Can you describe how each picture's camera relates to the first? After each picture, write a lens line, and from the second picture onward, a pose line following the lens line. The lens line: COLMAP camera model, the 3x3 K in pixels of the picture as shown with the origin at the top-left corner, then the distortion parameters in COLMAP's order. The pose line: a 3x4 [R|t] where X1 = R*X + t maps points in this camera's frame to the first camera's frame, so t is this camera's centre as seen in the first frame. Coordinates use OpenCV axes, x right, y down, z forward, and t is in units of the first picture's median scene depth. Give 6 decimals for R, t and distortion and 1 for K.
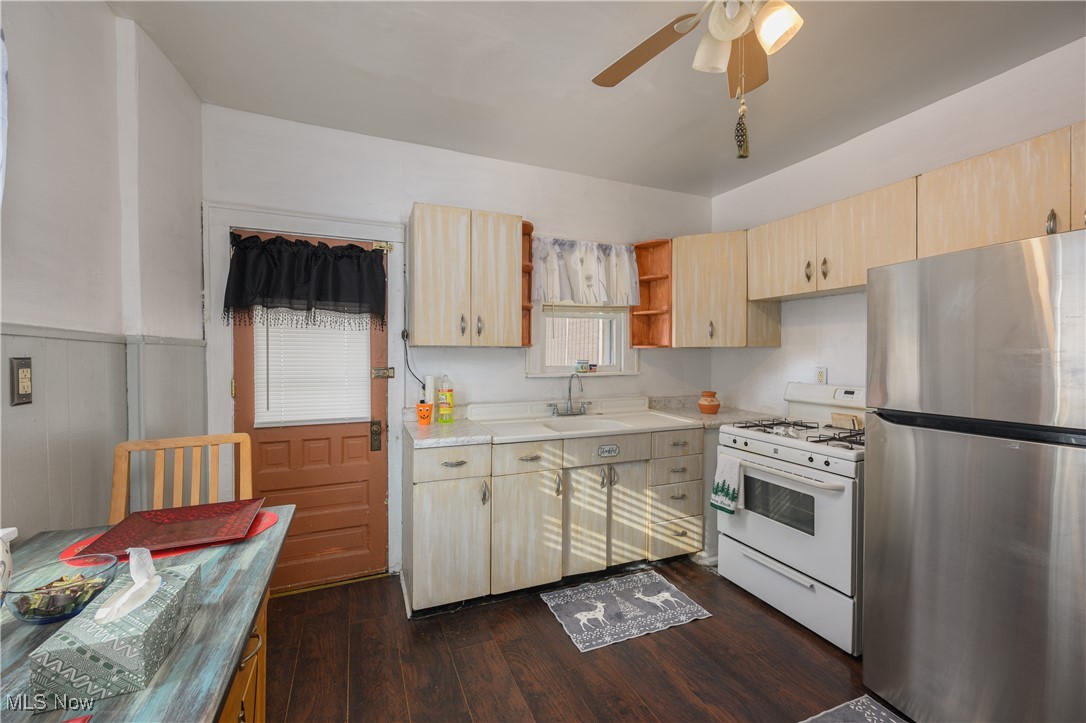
lens RADIAL K [[423.7, 0, 543.0], [0, 423.7, 361.5], [0, 0, 1]] dist [0.001231, -0.000012]
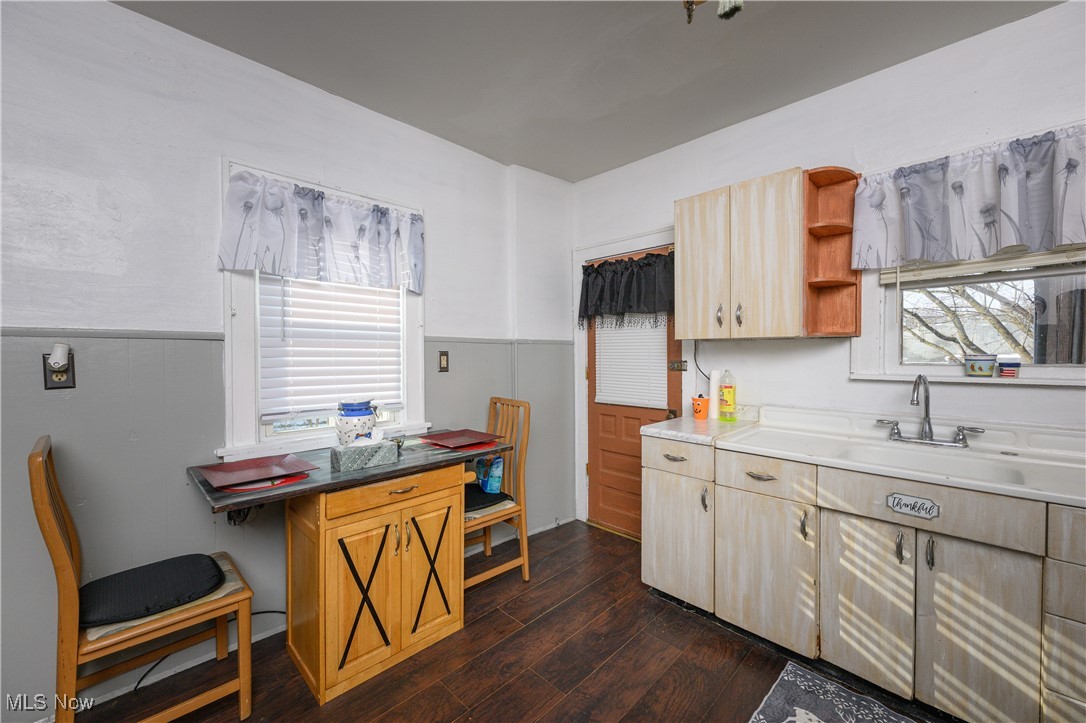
lens RADIAL K [[426.2, 0, 543.0], [0, 426.2, 361.5], [0, 0, 1]] dist [-0.001681, -0.000086]
pose [[0.368798, 0.017922, -0.929337, 0.537408], [-0.010311, 0.999831, 0.015189, 0.003002], [0.929452, 0.003981, 0.368921, 0.307425]]
